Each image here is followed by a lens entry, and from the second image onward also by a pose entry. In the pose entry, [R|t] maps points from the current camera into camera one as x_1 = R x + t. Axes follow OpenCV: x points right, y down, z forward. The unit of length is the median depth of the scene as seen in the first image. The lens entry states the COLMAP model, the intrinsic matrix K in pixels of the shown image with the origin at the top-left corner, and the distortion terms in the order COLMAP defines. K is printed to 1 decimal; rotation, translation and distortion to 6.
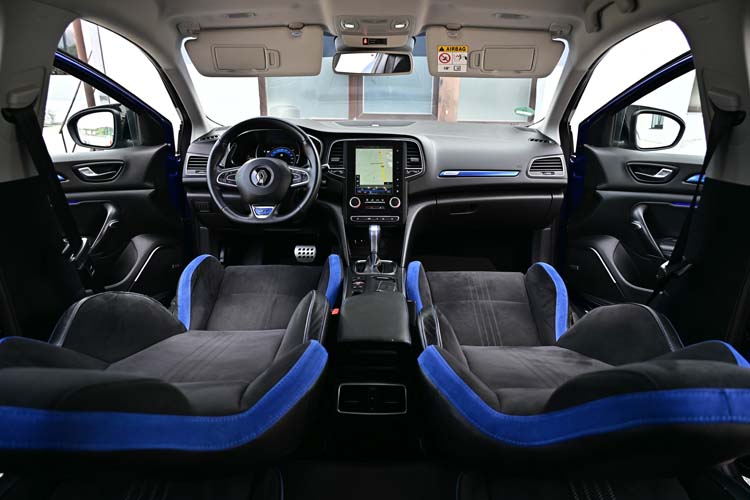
lens RADIAL K [[487.5, 0, 375.0], [0, 487.5, 250.0], [0, 0, 1]] dist [-0.008142, 0.000294]
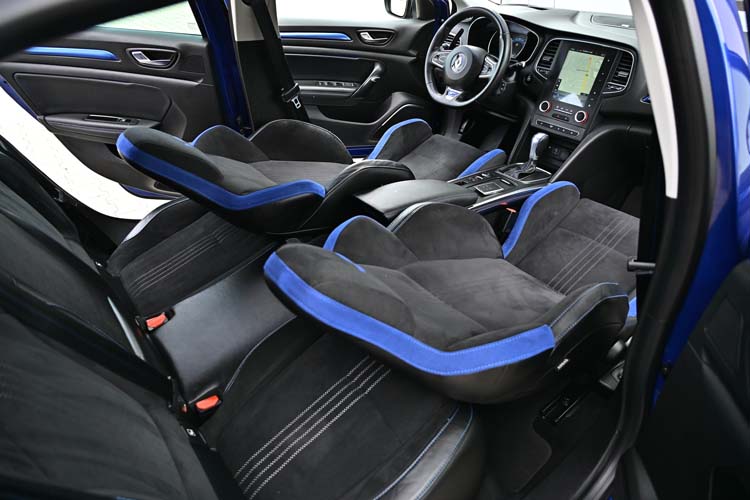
lens RADIAL K [[487.5, 0, 375.0], [0, 487.5, 250.0], [0, 0, 1]] dist [-0.008142, 0.000294]
pose [[0.620744, 0.432073, -0.654210, 0.546858], [-0.248426, 0.899836, 0.358579, -0.109032], [0.743614, -0.060063, 0.665906, 0.062817]]
